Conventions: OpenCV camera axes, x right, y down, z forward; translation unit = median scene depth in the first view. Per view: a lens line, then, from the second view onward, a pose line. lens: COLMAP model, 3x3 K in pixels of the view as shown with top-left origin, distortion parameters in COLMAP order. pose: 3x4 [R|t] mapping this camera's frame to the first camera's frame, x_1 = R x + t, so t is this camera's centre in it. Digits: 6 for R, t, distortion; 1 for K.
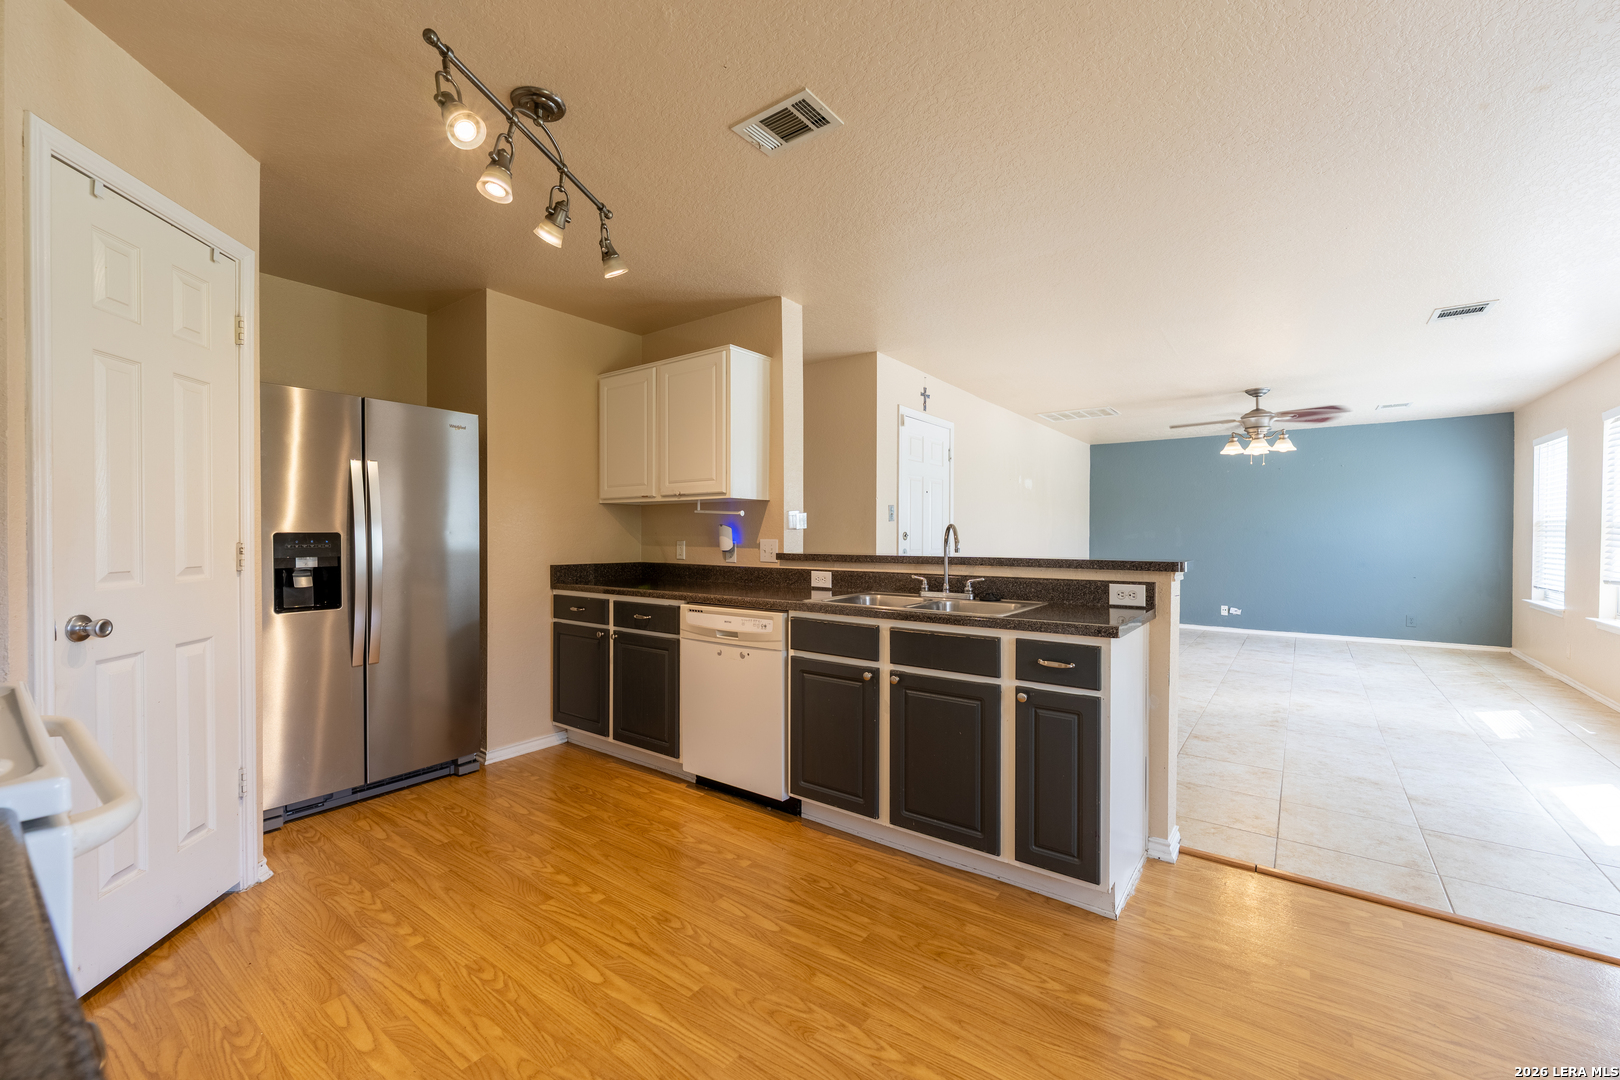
lens RADIAL K [[654.5, 0, 807.8], [0, 654.5, 540.9], [0, 0, 1]] dist [0.001008, -0.000878]
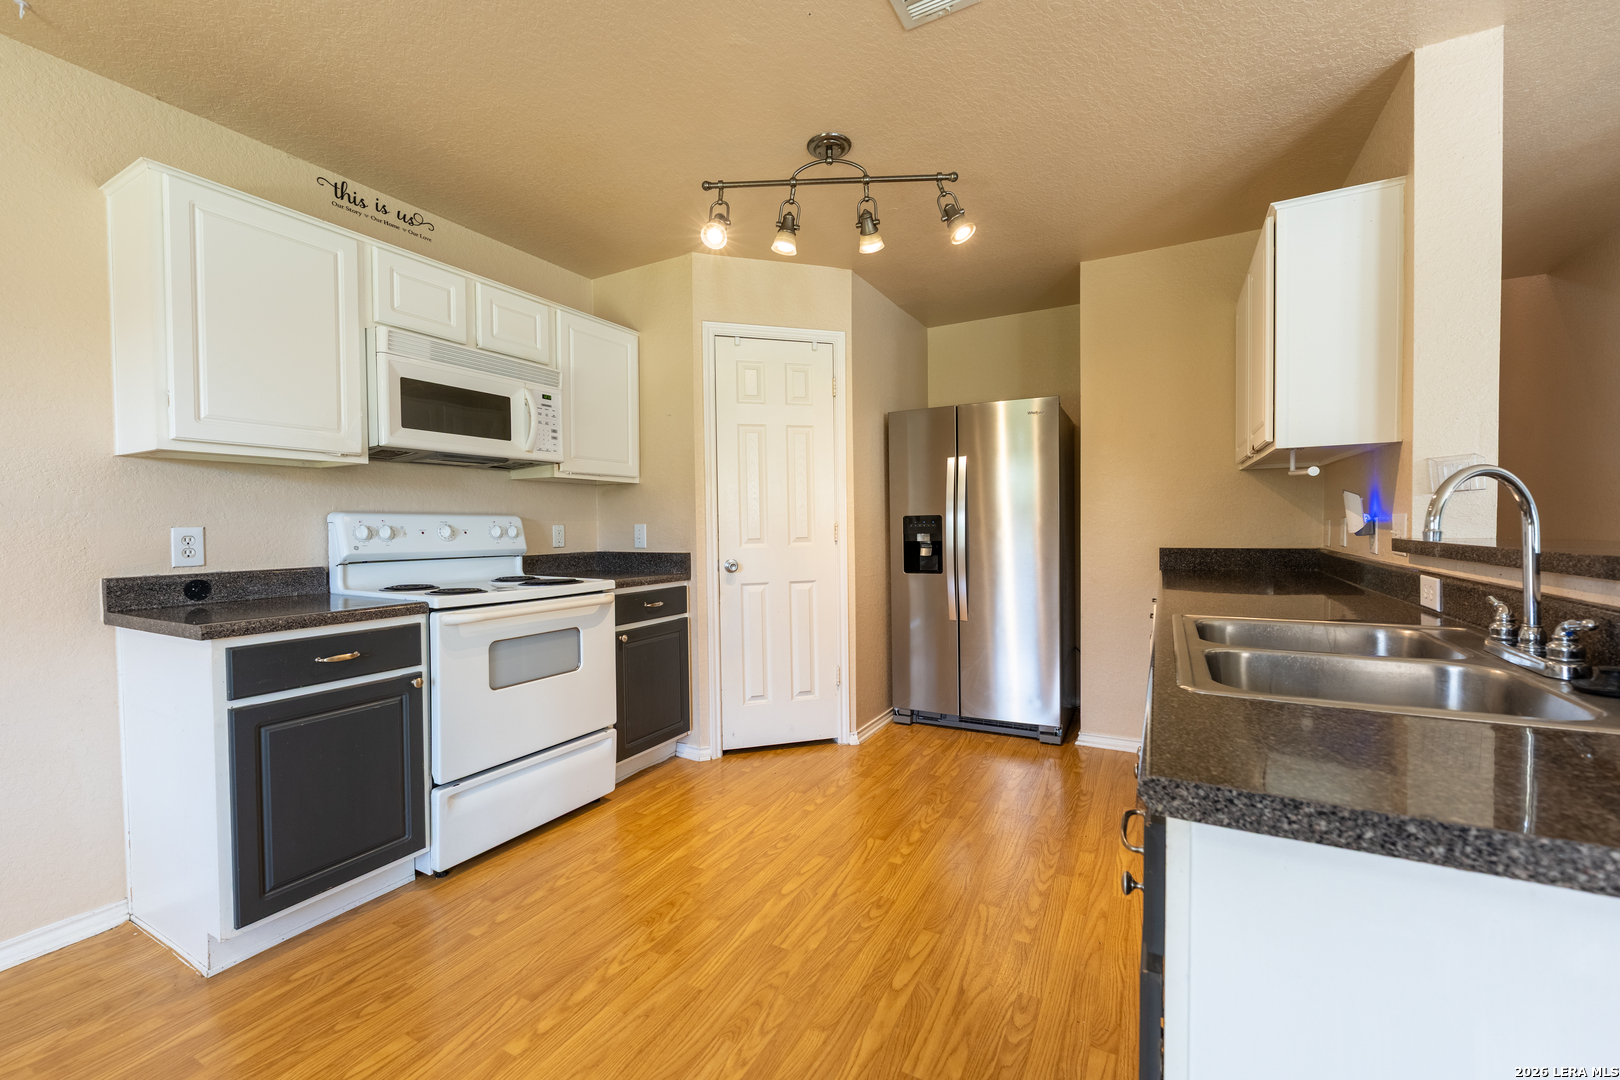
lens RADIAL K [[656.9, 0, 804.5], [0, 656.9, 540.5], [0, 0, 1]] dist [0.001561, 0.000016]
pose [[0.139348, 0.022190, -0.989995, 0.524948], [0.005459, 0.999716, 0.023177, 0.006090], [0.990228, -0.008634, 0.139187, 0.542982]]
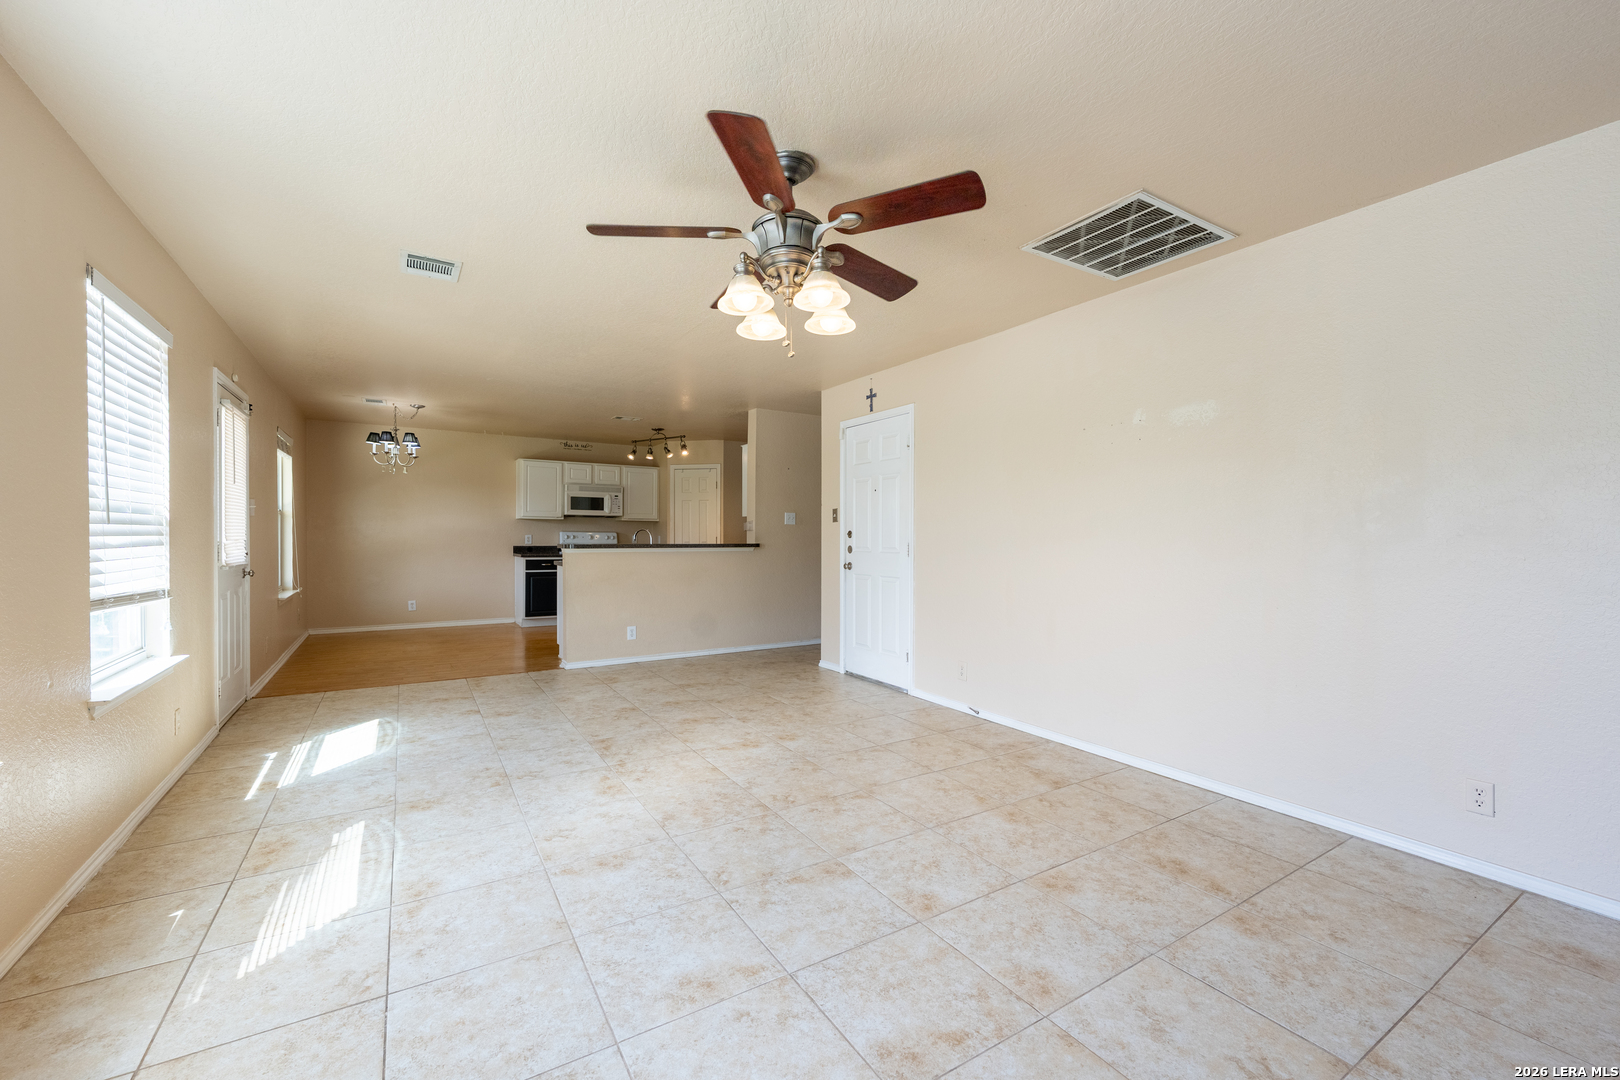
lens RADIAL K [[654.5, 0, 807.8], [0, 654.5, 540.9], [0, 0, 1]] dist [0.001008, -0.000878]
pose [[-0.362154, 0.002996, -0.932114, 2.123958], [-0.011355, 0.999906, 0.007625, -0.005953], [0.932049, 0.013345, -0.362086, 2.327788]]
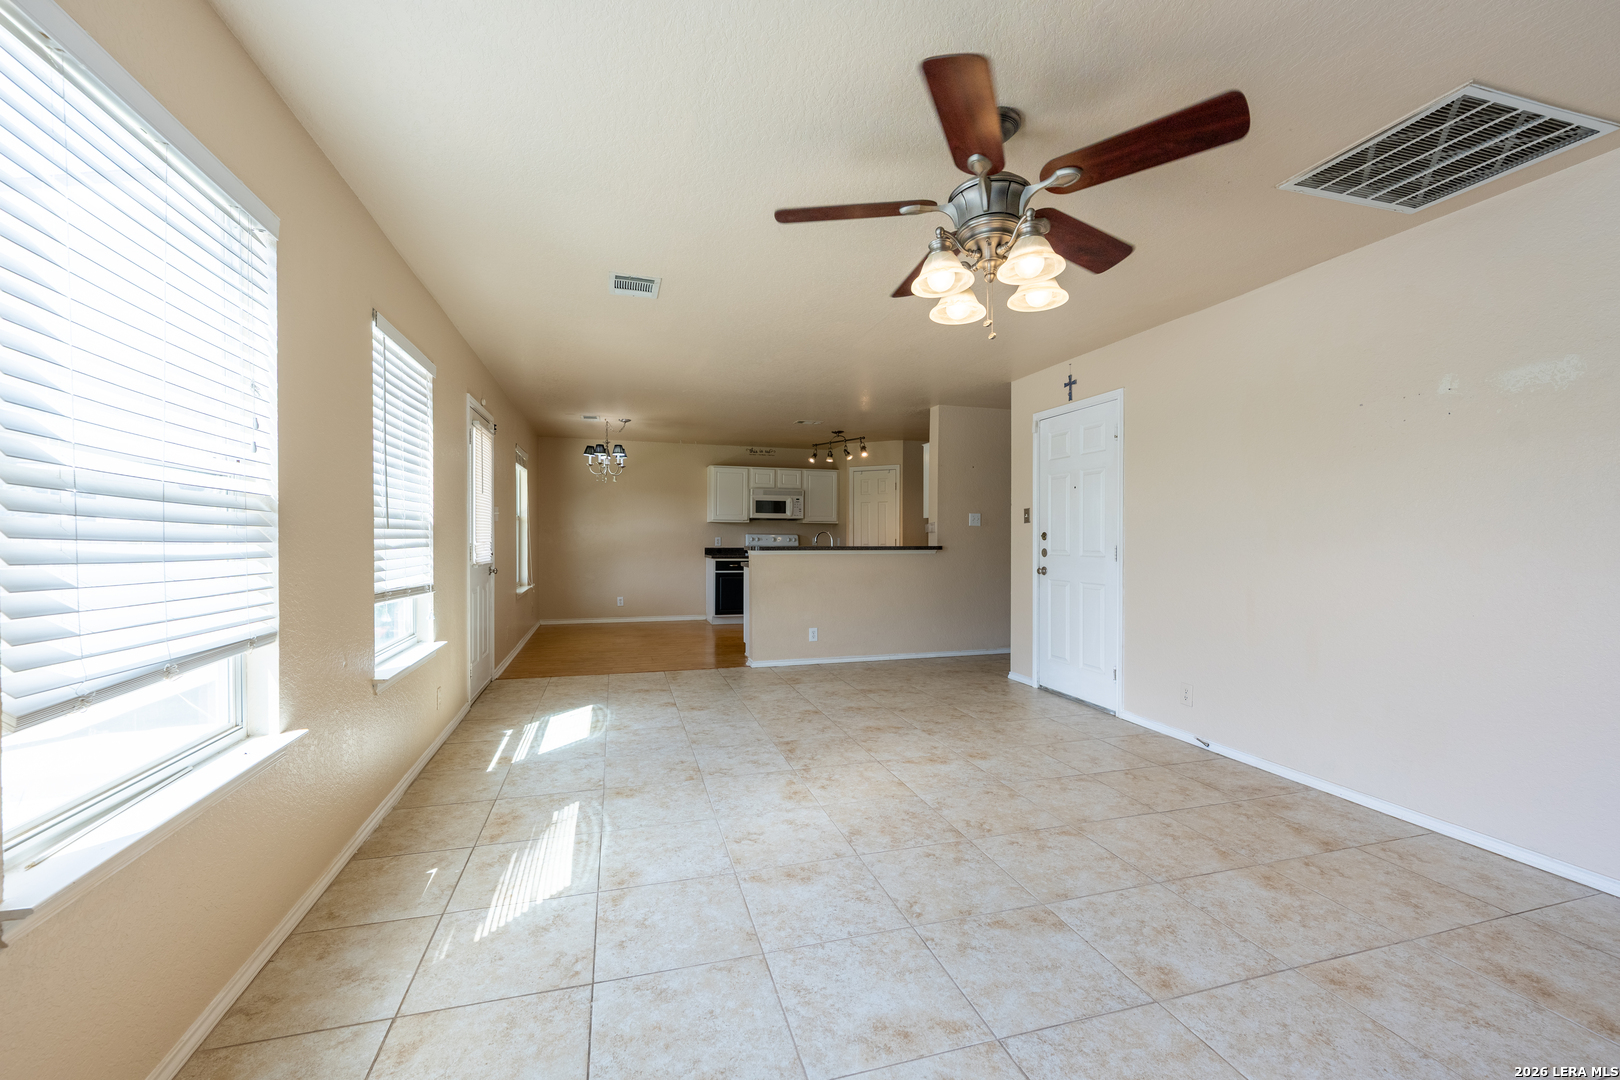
lens RADIAL K [[652.2, 0, 805.4], [0, 652.2, 542.5], [0, 0, 1]] dist [-0.000865, -0.000165]
pose [[-0.596980, 0.001985, -0.802254, 2.077342], [-0.009850, 0.999903, 0.009803, -0.005917], [0.802196, 0.013754, -0.596902, 2.277797]]
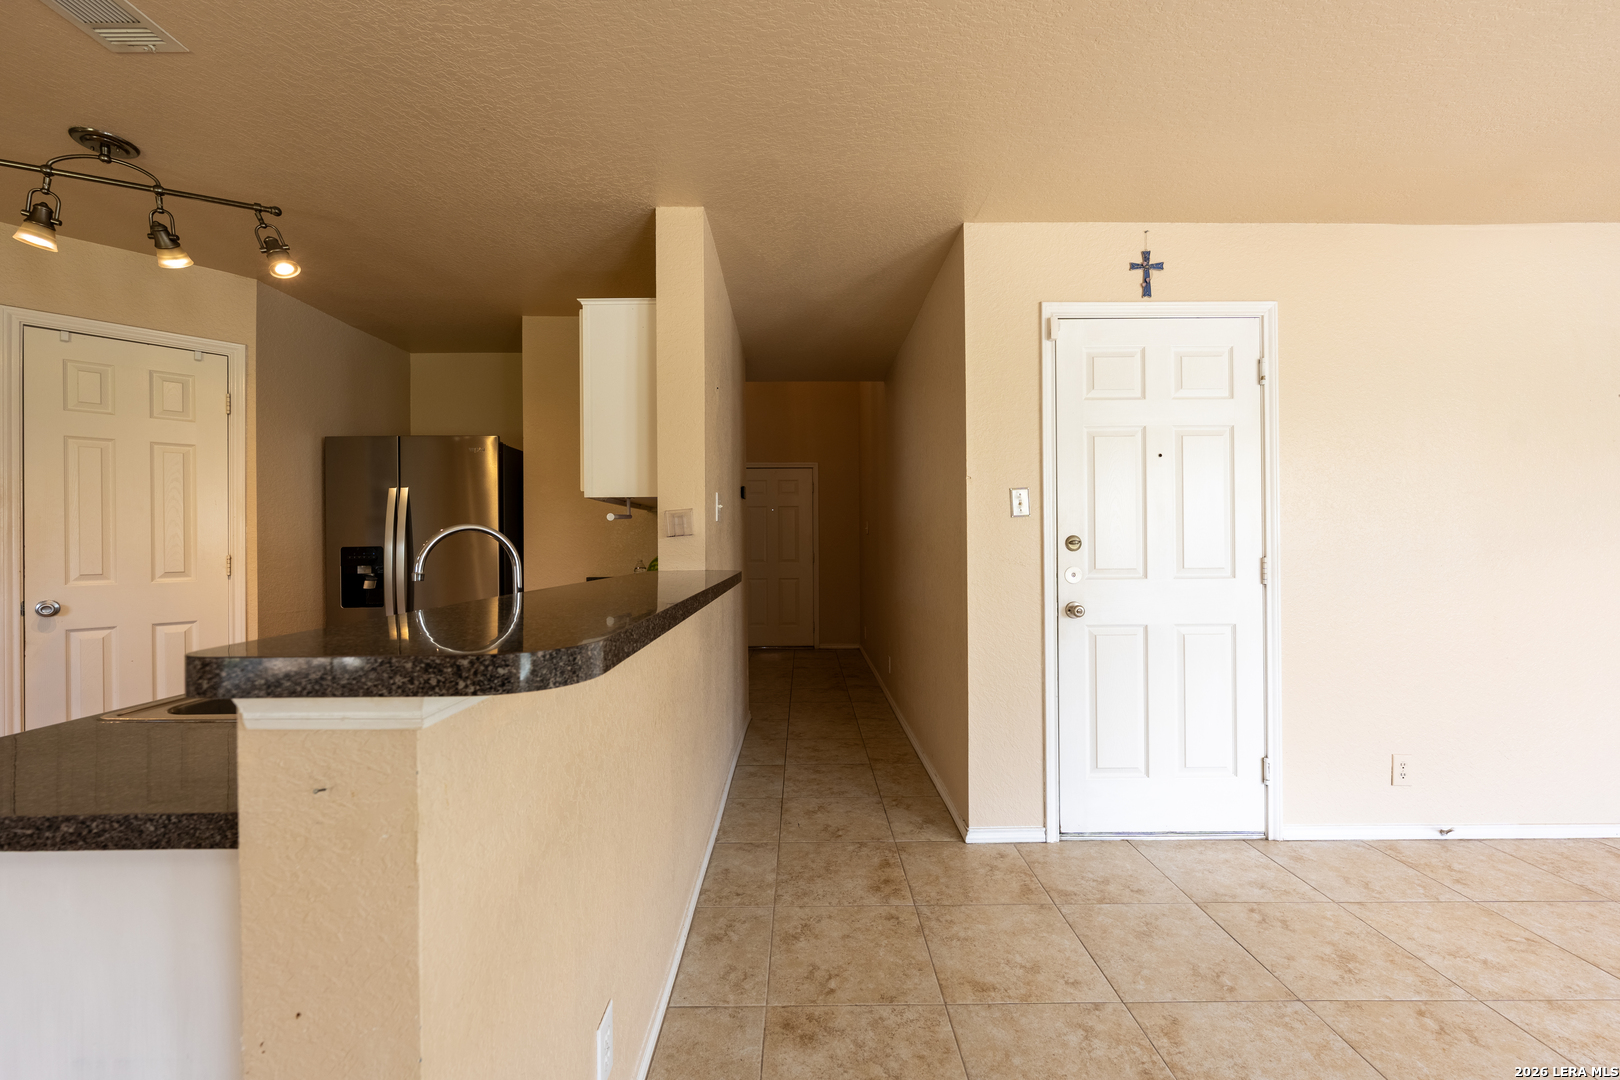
lens RADIAL K [[652.2, 0, 805.4], [0, 652.2, 542.5], [0, 0, 1]] dist [-0.000865, -0.000165]
pose [[0.605044, -0.010939, -0.796117, 0.764947], [0.002991, 0.999930, -0.011467, -0.003599], [0.796186, 0.004557, 0.605034, 0.875712]]
